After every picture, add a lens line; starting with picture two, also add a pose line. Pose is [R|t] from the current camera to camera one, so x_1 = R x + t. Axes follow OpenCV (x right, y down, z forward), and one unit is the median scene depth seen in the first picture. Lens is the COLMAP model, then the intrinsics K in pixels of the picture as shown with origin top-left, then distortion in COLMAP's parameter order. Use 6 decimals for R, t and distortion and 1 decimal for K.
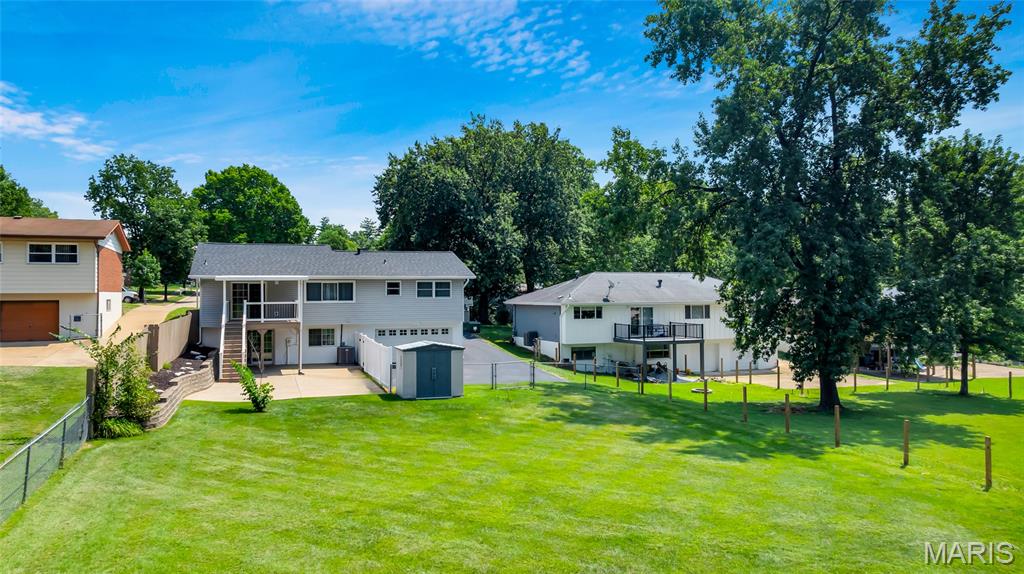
lens RADIAL K [[723.4, 0, 512.0], [0, 723.4, 287.0], [0, 0, 1]] dist [-0.011681, -0.003609]
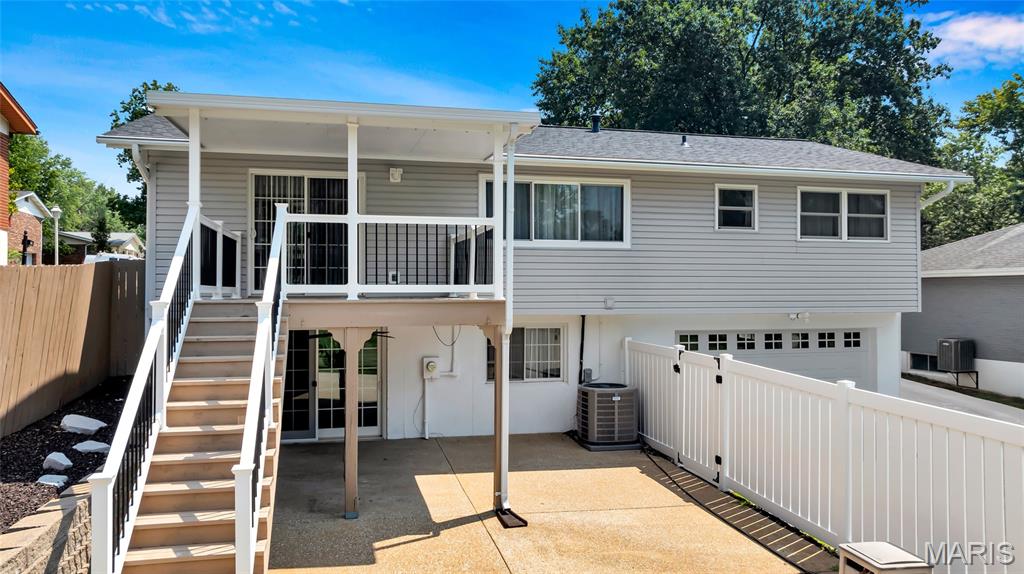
lens RADIAL K [[732.4, 0, 512.0], [0, 732.4, 287.0], [0, 0, 1]] dist [-0.009955, -0.001308]
pose [[0.994428, 0.005334, -0.105279, -0.235557], [-0.005075, 0.999983, 0.002726, 0.038407], [0.105292, -0.002176, 0.994439, 0.673108]]
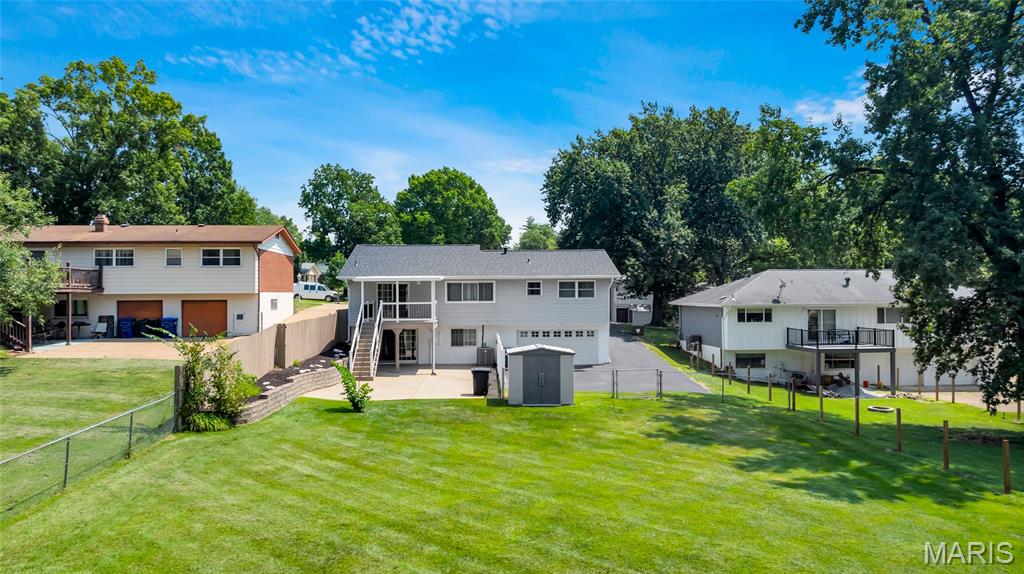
lens RADIAL K [[739.0, 0, 512.0], [0, 739.0, 287.0], [0, 0, 1]] dist [-0.015228, -0.005236]
pose [[0.956179, -0.001480, -0.292780, 0.099126], [0.002138, 0.999996, 0.001926, -0.002142], [0.292776, -0.002467, 0.956178, 0.047270]]
